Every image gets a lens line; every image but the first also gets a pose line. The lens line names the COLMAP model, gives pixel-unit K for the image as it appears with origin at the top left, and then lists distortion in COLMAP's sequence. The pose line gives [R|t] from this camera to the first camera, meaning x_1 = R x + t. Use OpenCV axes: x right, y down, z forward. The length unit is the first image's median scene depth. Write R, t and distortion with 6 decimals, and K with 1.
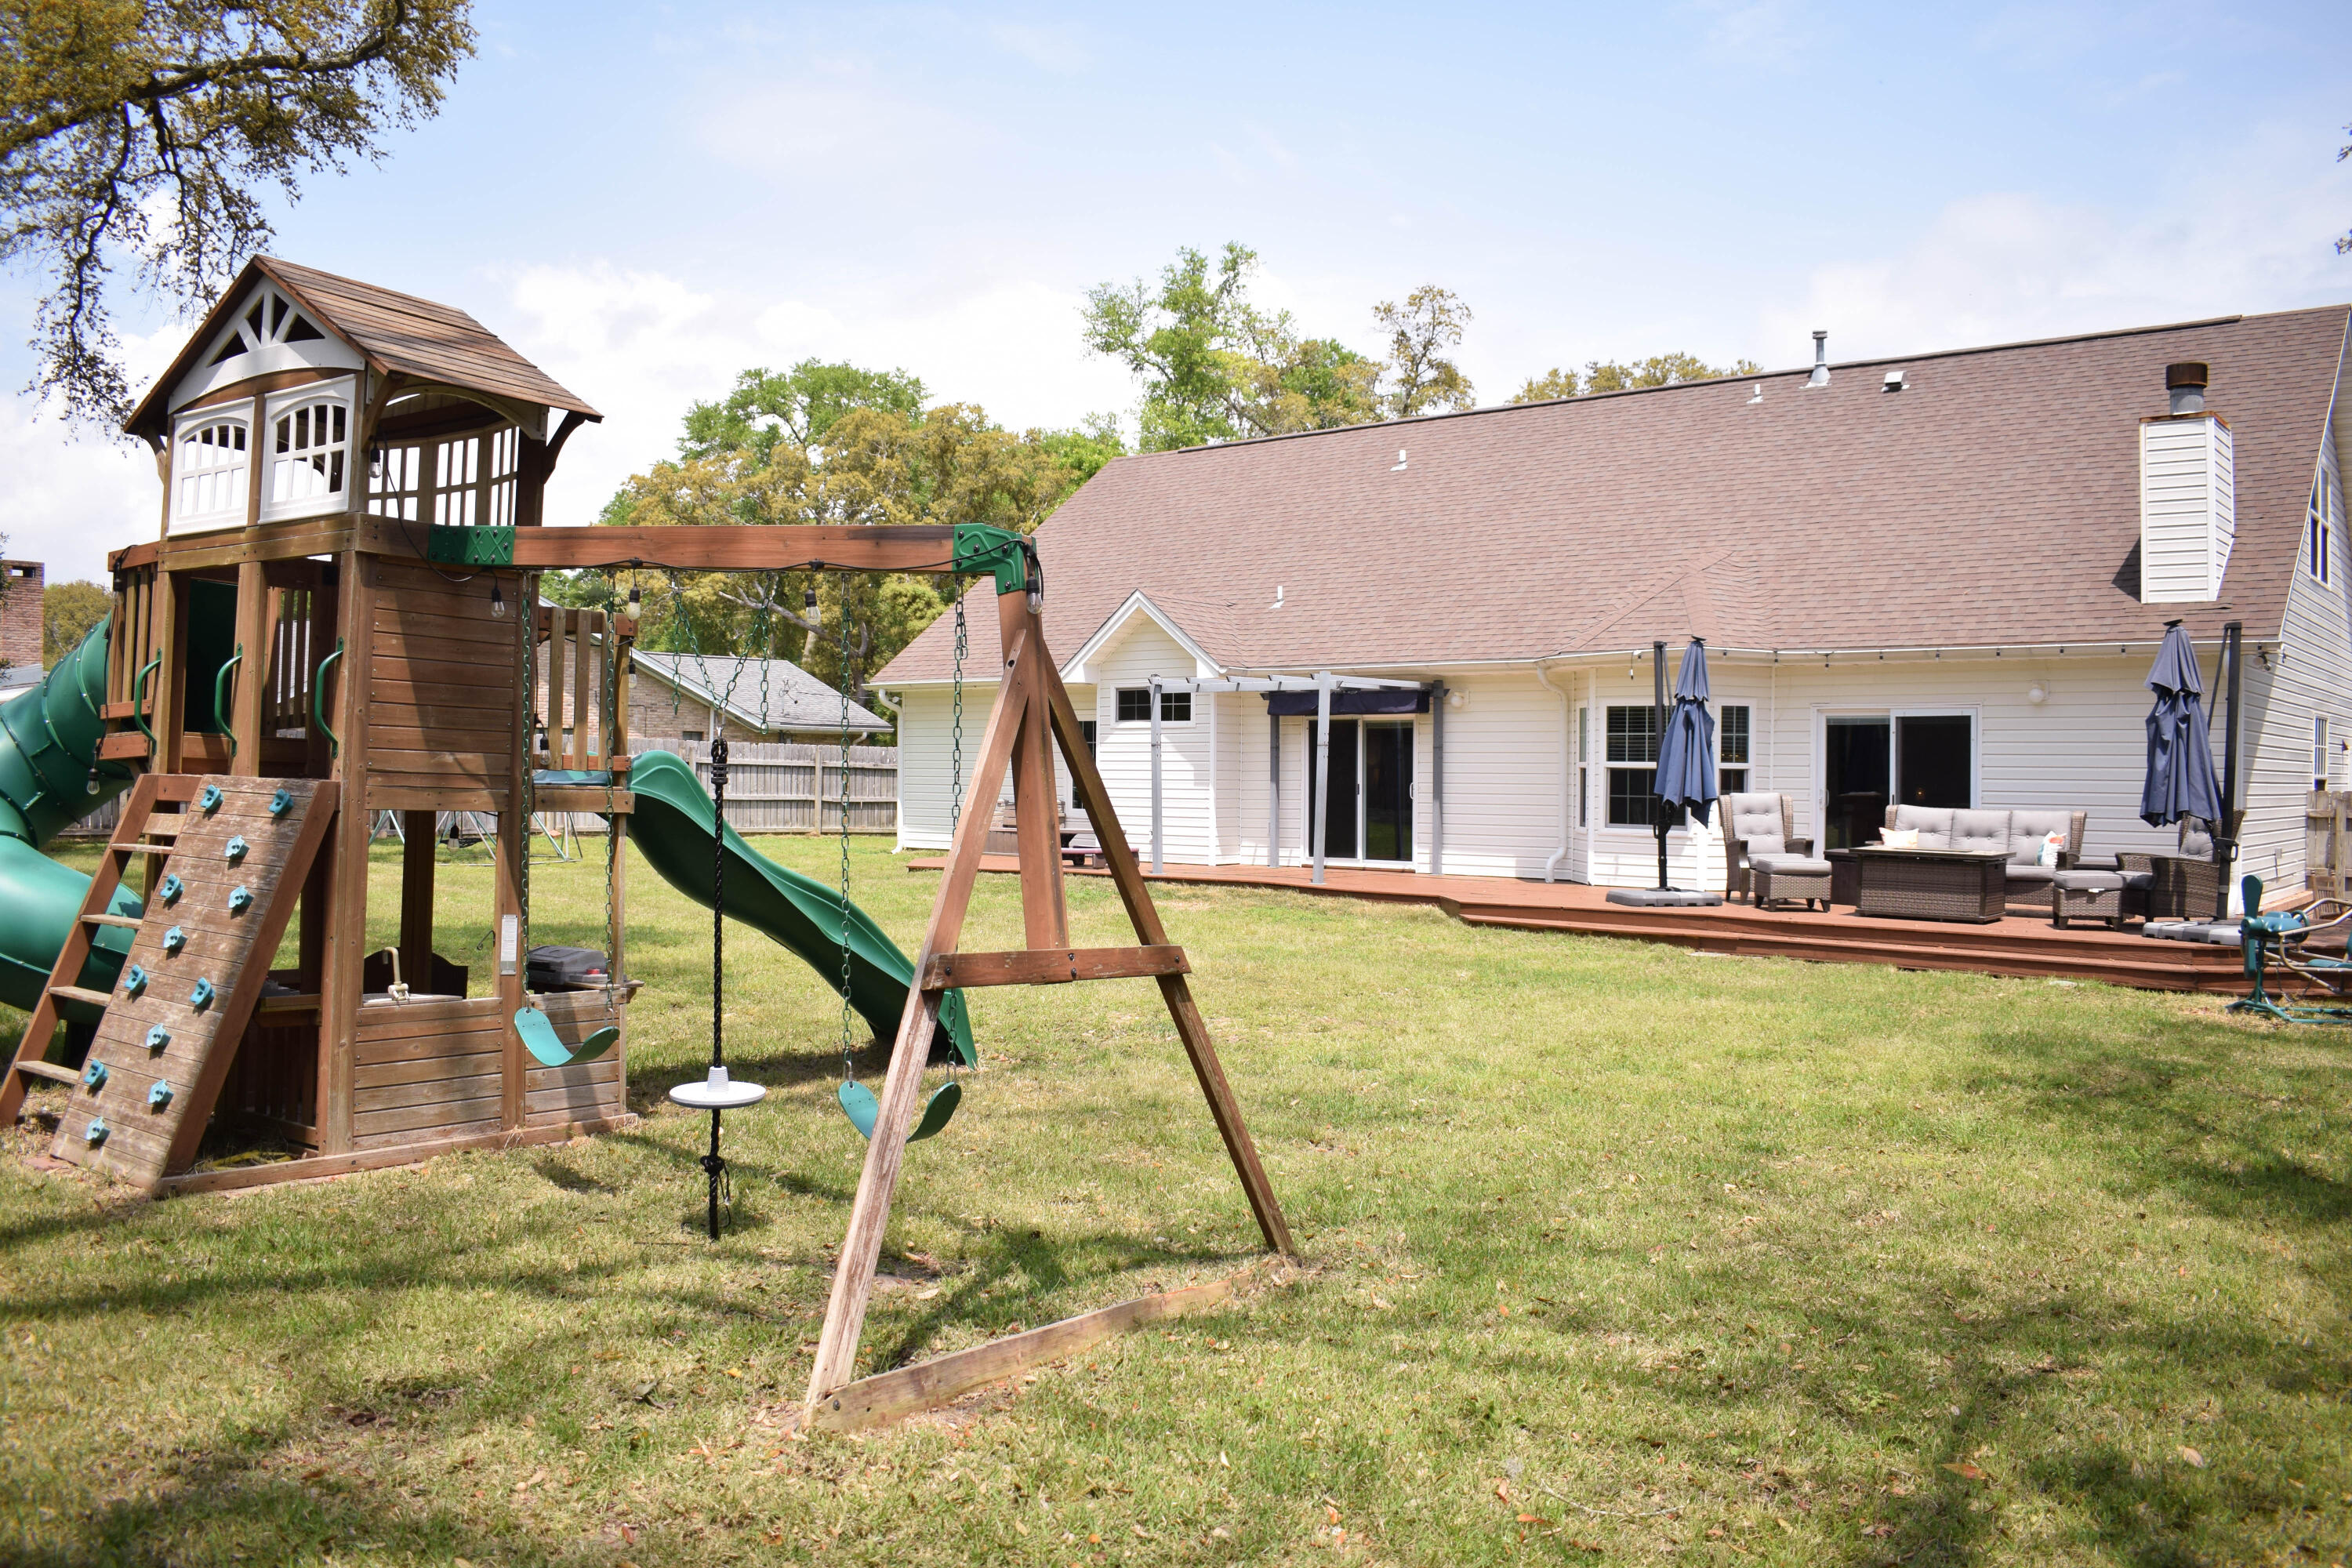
lens RADIAL K [[1842.0, 0, 1235.5], [0, 1842.0, 793.8], [0, 0, 1]] dist [-0.092444, 0.014872]
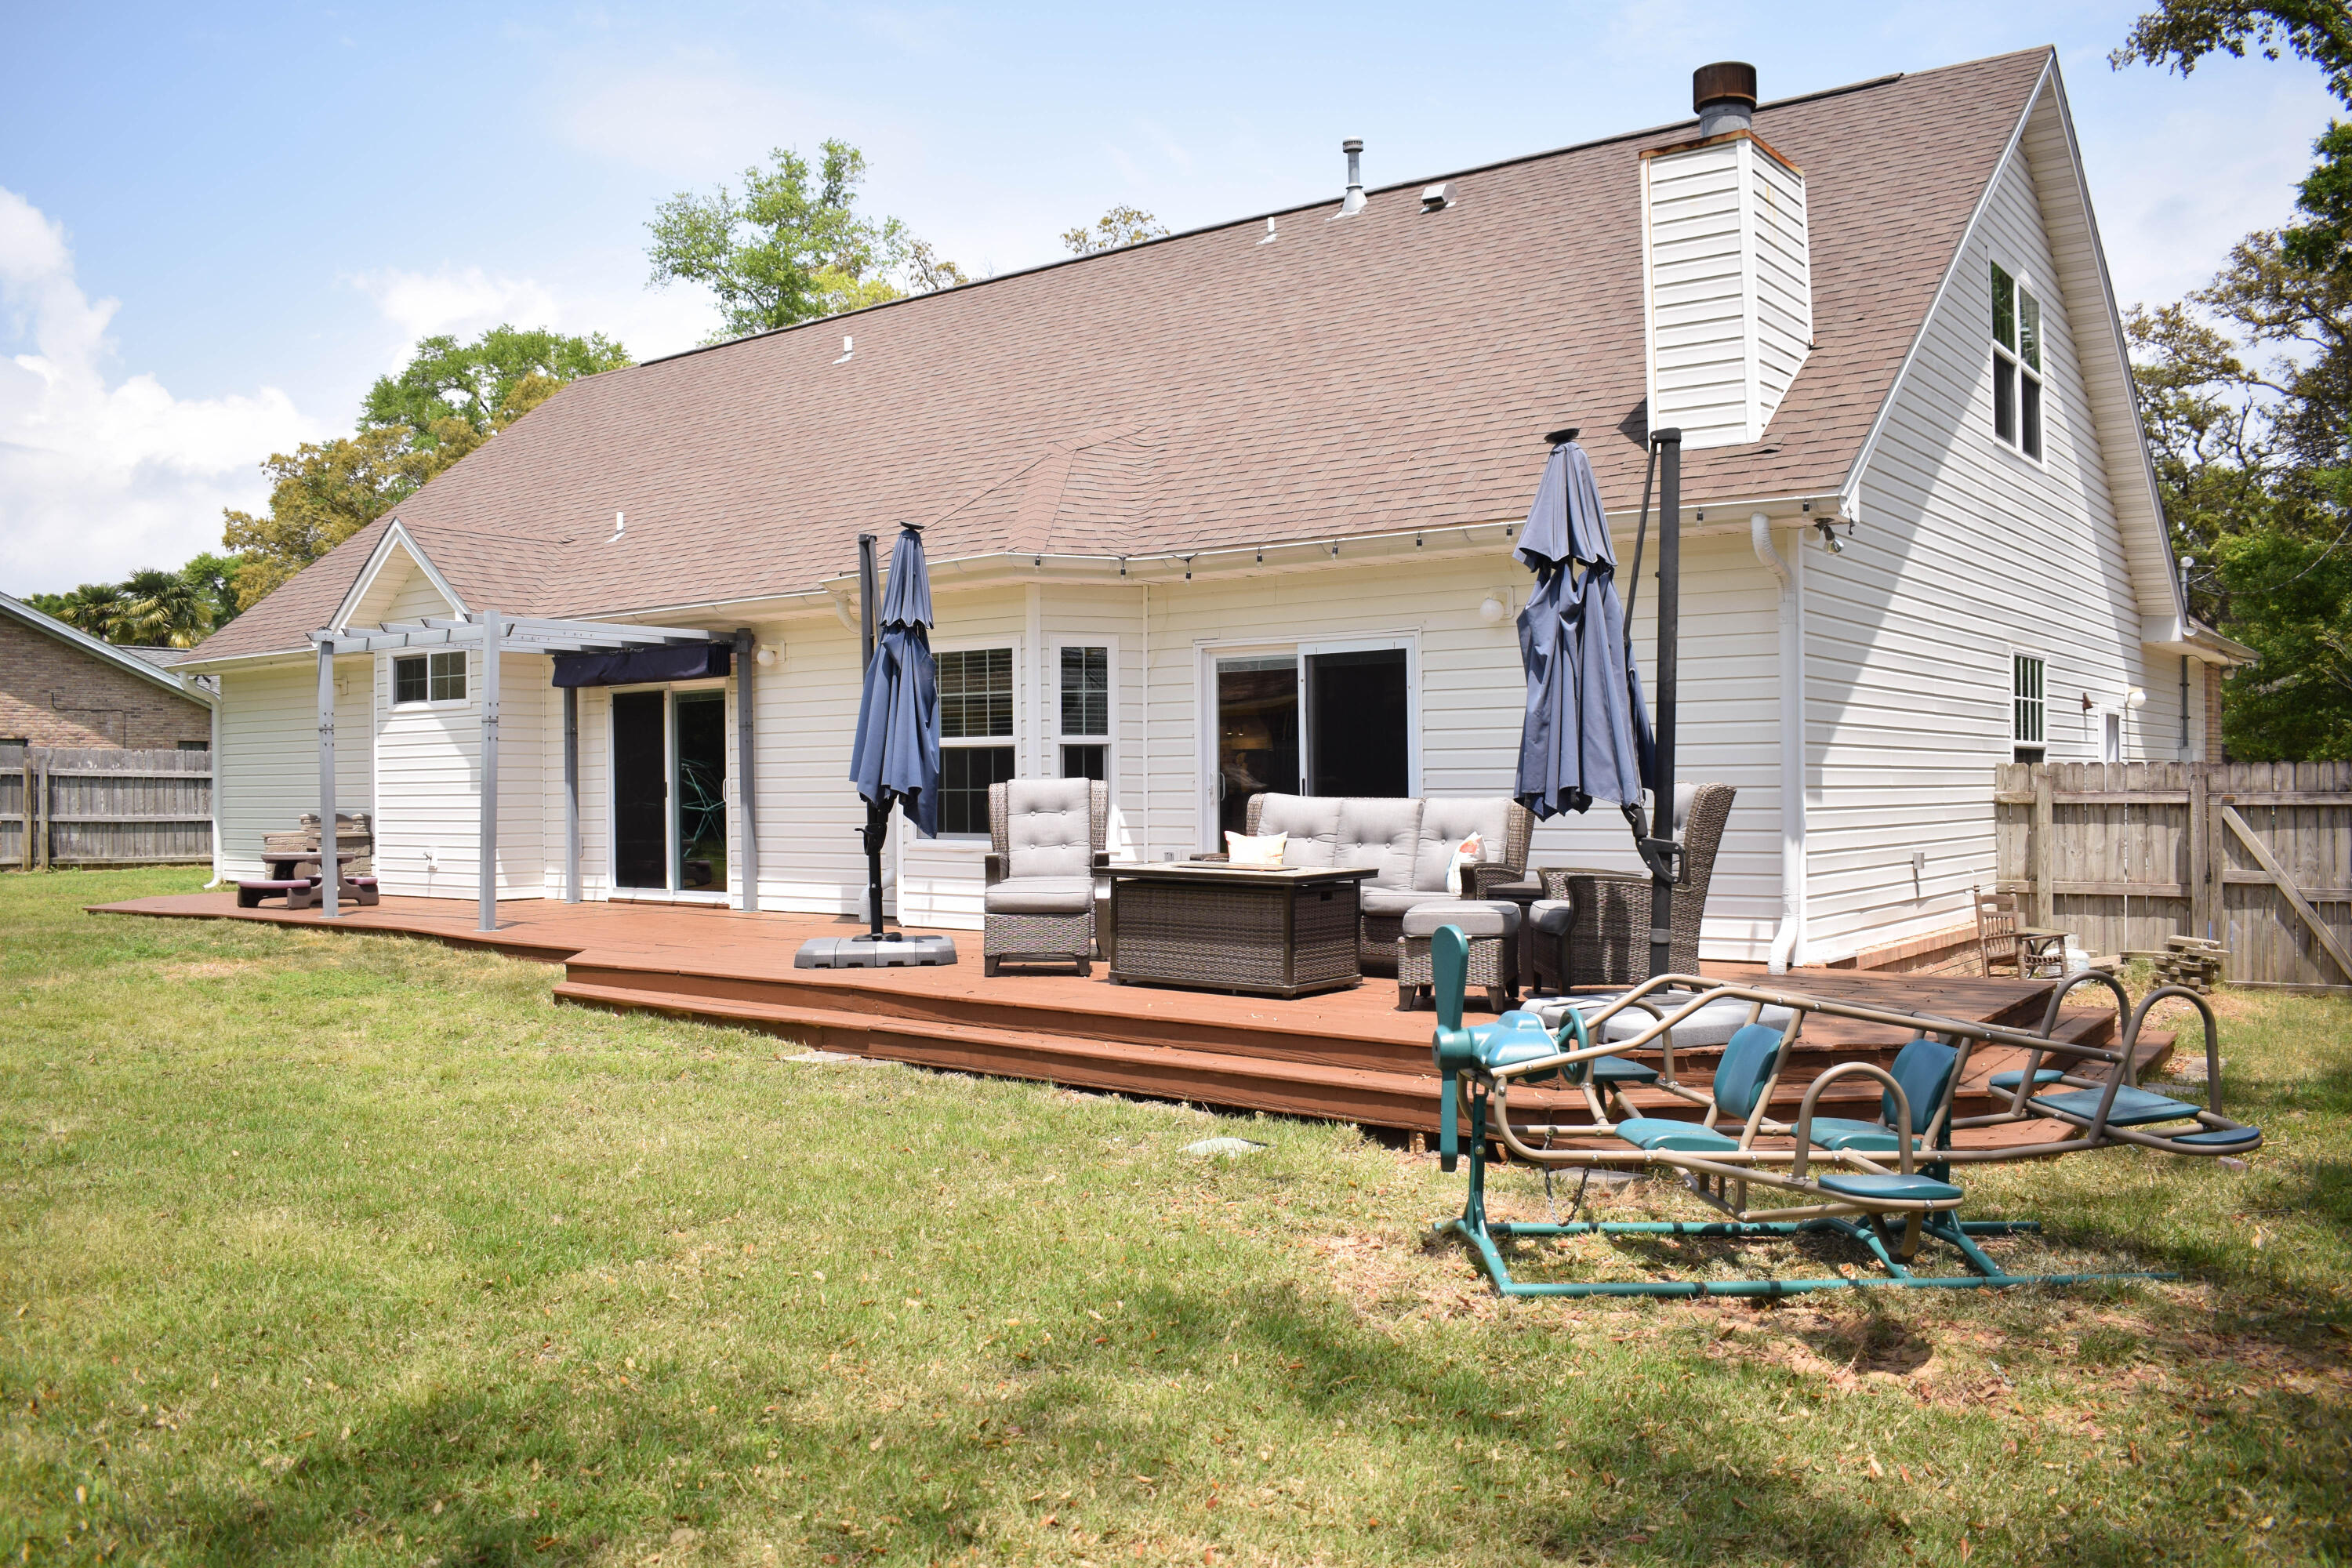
lens RADIAL K [[1842.0, 0, 1262.0], [0, 1842.0, 789.2], [0, 0, 1]] dist [-0.092444, 0.014872]
pose [[0.998905, -0.017910, 0.043212, 0.267055], [0.018376, 0.999777, -0.010402, 0.008769], [-0.043017, 0.011185, 0.999012, 0.303269]]
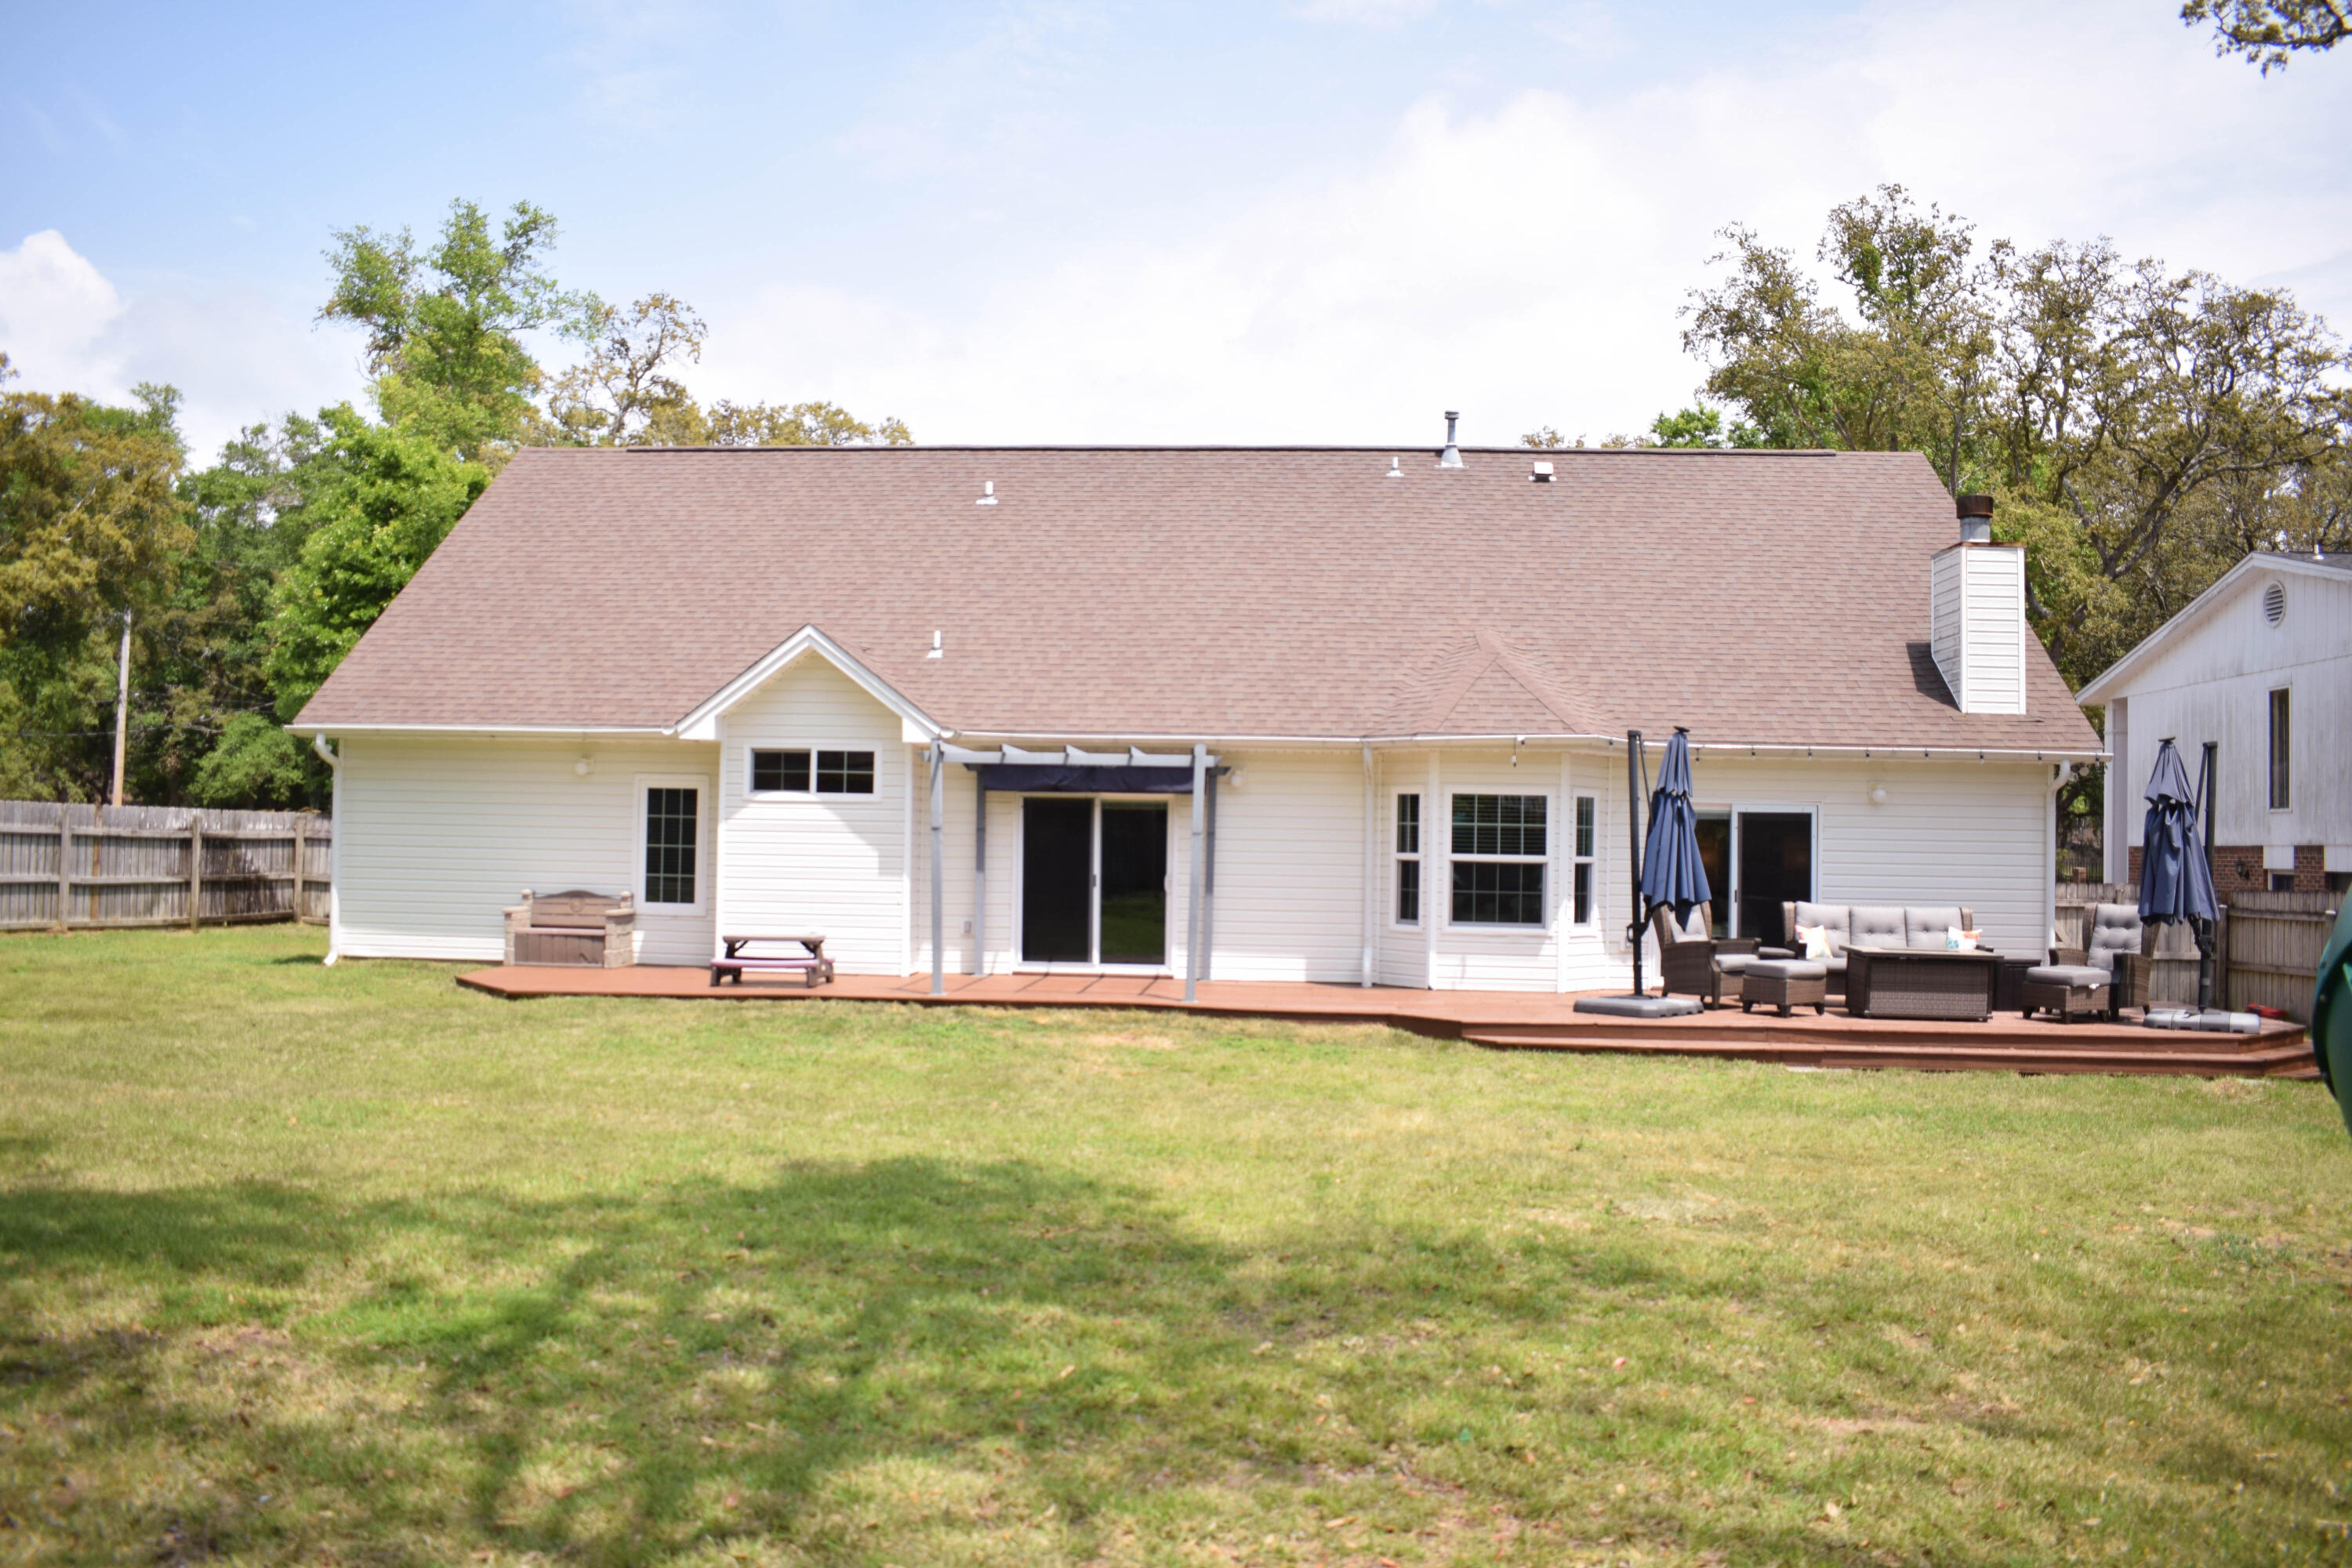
lens RADIAL K [[1842.0, 0, 1159.8], [0, 1842.0, 792.4], [0, 0, 1]] dist [-0.092444, 0.014872]
pose [[0.824120, 0.022653, 0.565962, -0.392241], [-0.005200, 0.999460, -0.032433, -0.015923], [-0.566391, 0.023786, 0.823793, 0.292880]]
